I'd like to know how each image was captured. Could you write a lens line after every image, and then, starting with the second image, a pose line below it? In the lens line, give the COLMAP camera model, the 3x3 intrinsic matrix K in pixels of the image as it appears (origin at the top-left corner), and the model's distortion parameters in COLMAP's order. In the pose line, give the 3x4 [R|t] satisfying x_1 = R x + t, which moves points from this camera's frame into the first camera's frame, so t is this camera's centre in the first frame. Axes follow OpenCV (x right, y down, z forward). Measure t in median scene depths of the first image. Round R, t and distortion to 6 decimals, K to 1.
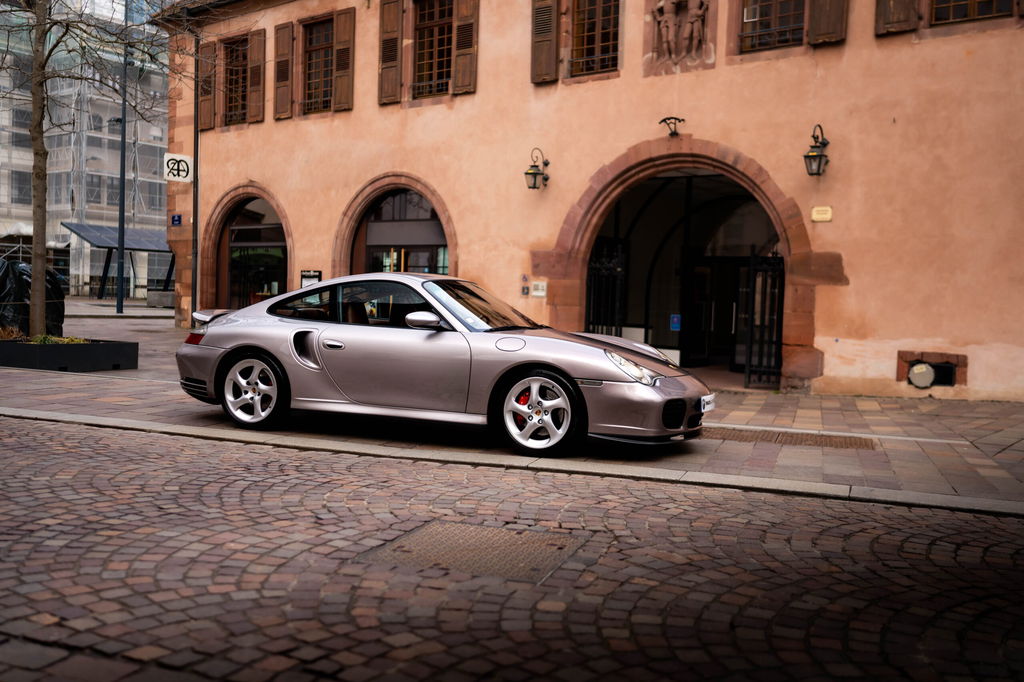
lens RADIAL K [[971.6, 0, 504.8], [0, 971.6, 338.3], [0, 0, 1]] dist [0.005664, -0.025326]
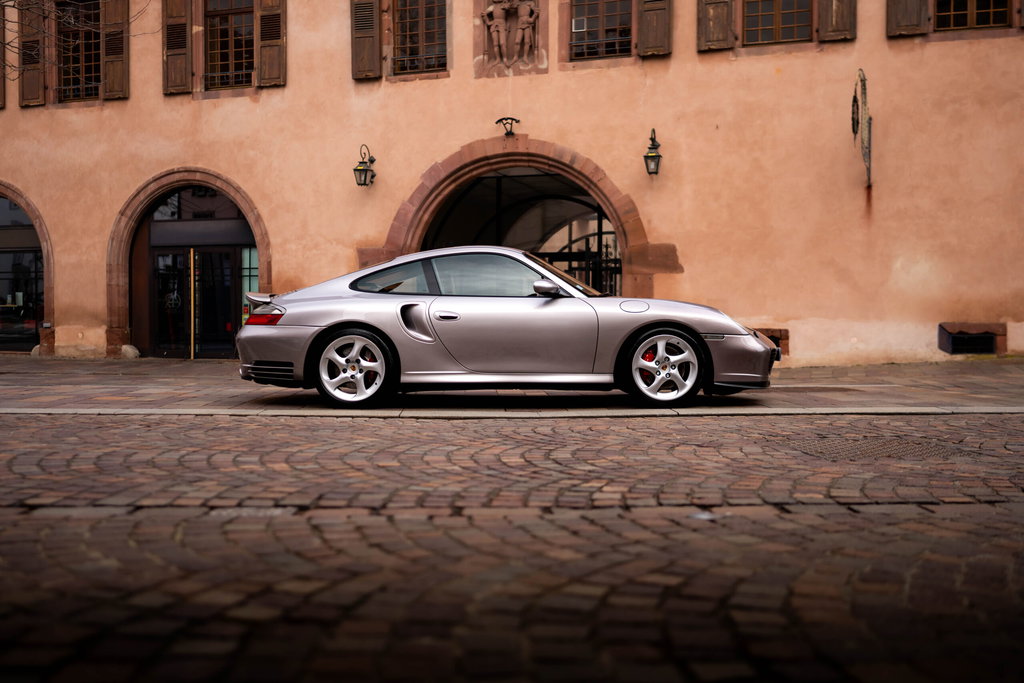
lens RADIAL K [[990.0, 0, 512.0], [0, 990.0, 341.5], [0, 0, 1]] dist [0.002464, -0.011041]
pose [[0.930162, -0.042532, 0.364678, -0.223404], [0.047809, 0.998842, -0.005451, 0.019087], [-0.364024, 0.022505, 0.931118, 0.011872]]
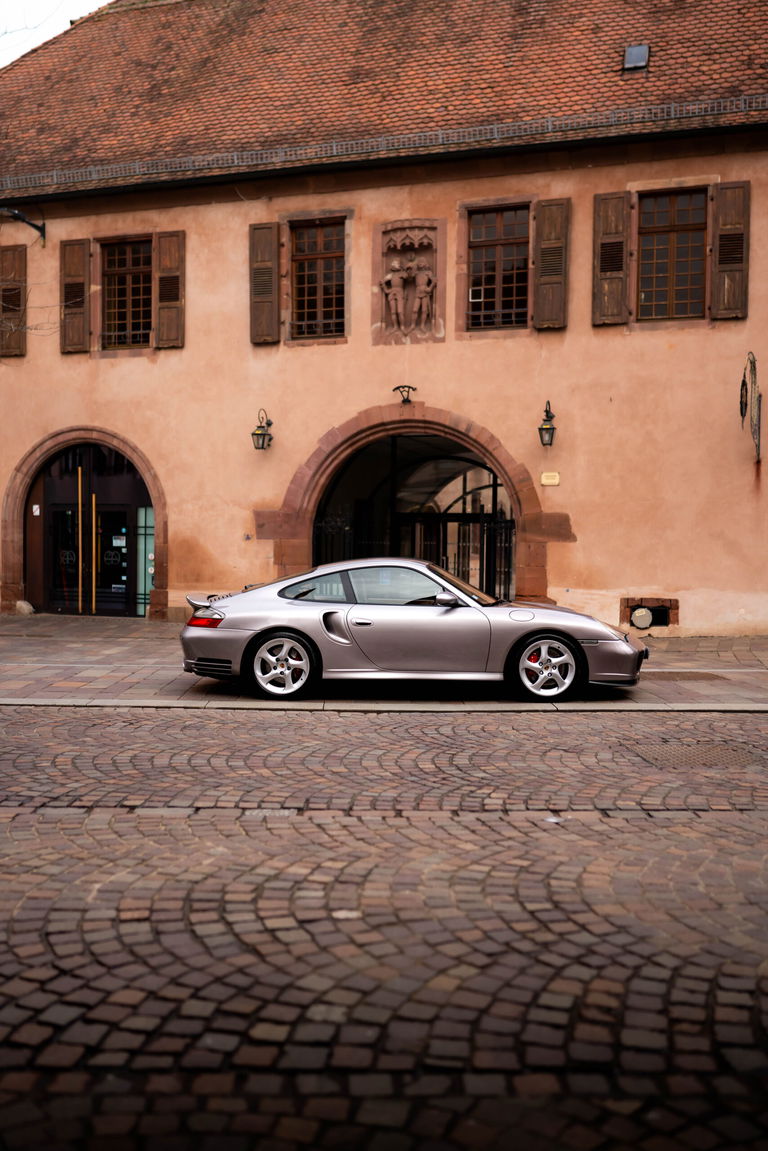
lens RADIAL K [[1112.7, 0, 384.0], [0, 1112.7, 575.5], [0, 0, 1]] dist [0.002464, -0.011041]
pose [[0.934420, -0.036495, 0.354298, -0.287996], [0.038182, 0.999268, 0.002230, -0.023970], [-0.354120, 0.011444, 0.935130, -0.125284]]
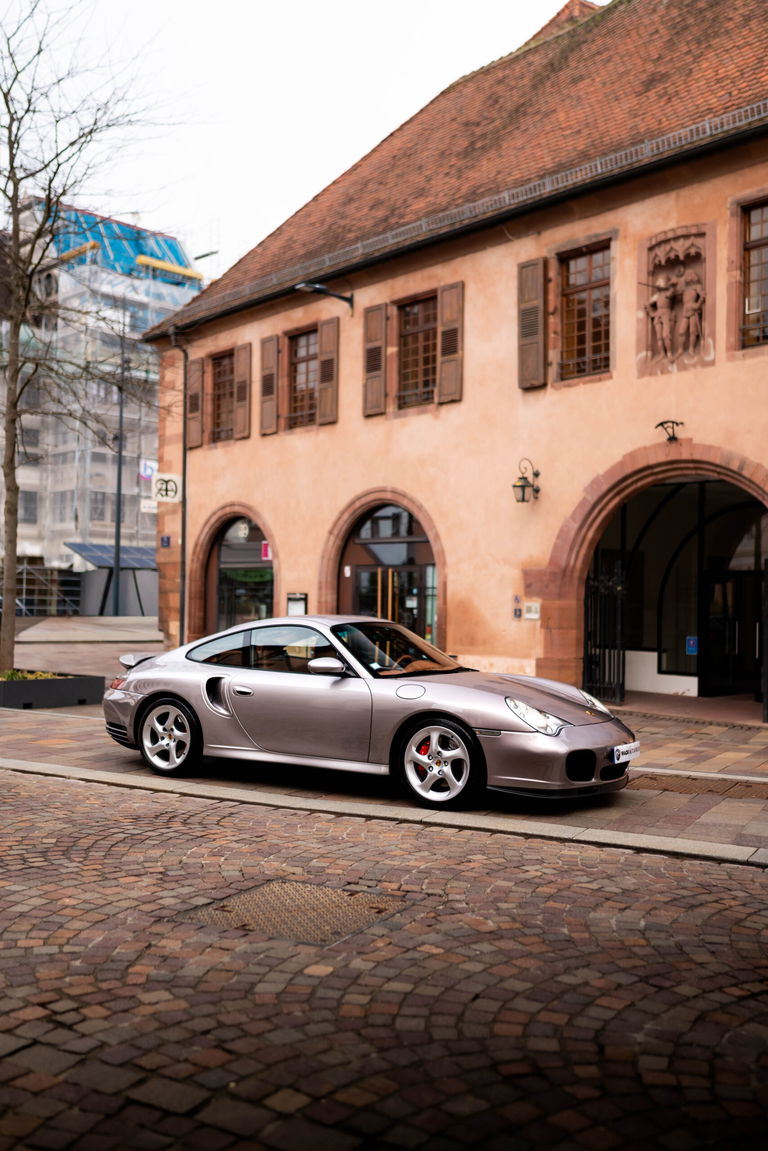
lens RADIAL K [[1092.1, 0, 370.2], [0, 1092.1, 574.8], [0, 0, 1]] dist [0.005664, -0.025326]
pose [[0.985615, -0.022823, -0.167456, 0.064894], [0.010822, 0.997329, -0.072233, -0.013695], [0.168657, 0.069382, 0.983230, -0.038154]]
